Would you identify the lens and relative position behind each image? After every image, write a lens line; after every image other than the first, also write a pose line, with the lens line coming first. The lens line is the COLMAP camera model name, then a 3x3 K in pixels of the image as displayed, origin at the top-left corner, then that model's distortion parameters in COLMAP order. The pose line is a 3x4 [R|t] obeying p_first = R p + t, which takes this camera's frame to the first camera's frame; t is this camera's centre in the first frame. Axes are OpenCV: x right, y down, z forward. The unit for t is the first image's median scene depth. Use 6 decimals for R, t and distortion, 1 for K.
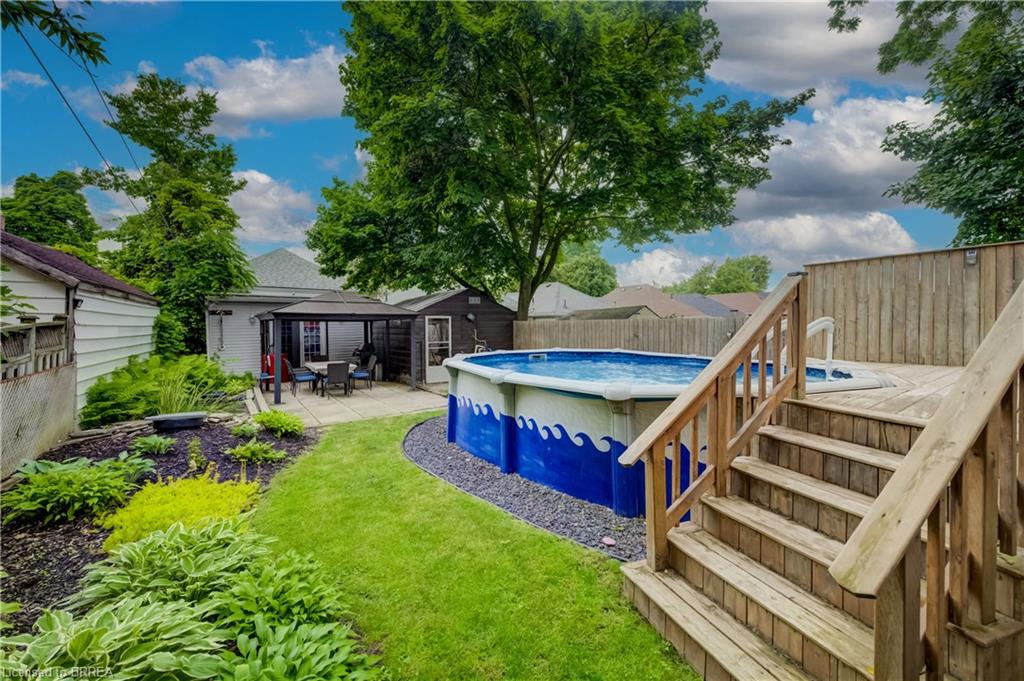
lens RADIAL K [[415.1, 0, 507.8], [0, 415.1, 332.1], [0, 0, 1]] dist [-0.000210, 0.000024]
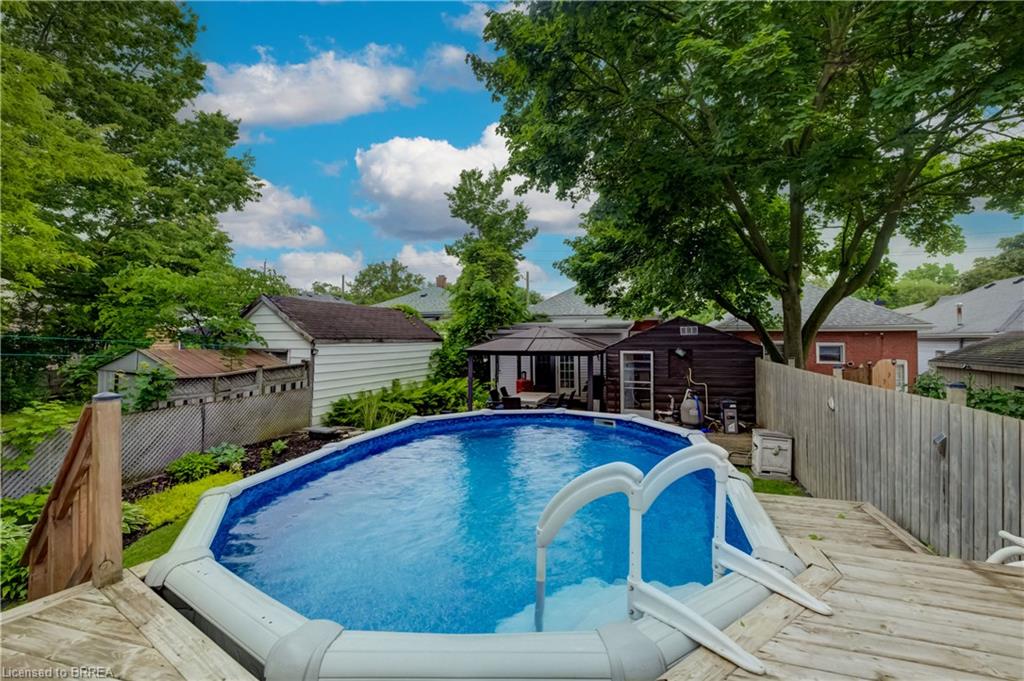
lens RADIAL K [[429.2, 0, 512.0], [0, 429.2, 340.5], [0, 0, 1]] dist [0.000062, 0.000013]
pose [[0.597953, 0.006326, -0.801506, 0.384182], [-0.012020, 0.999927, -0.001075, -0.056545], [0.801441, 0.010277, 0.597986, 0.279200]]
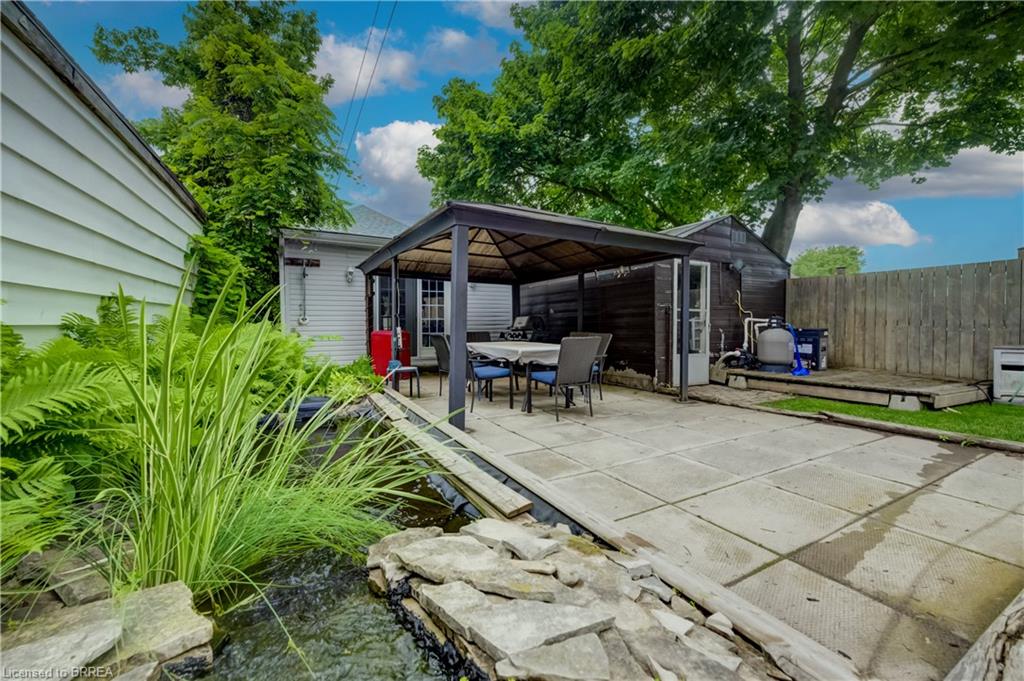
lens RADIAL K [[415.1, 0, 507.8], [0, 415.1, 332.1], [0, 0, 1]] dist [-0.000210, 0.000024]
pose [[0.995607, 0.007126, -0.093361, -0.356705], [-0.007261, 0.999973, -0.001107, 0.056352], [0.093350, 0.001780, 0.995632, 0.450835]]
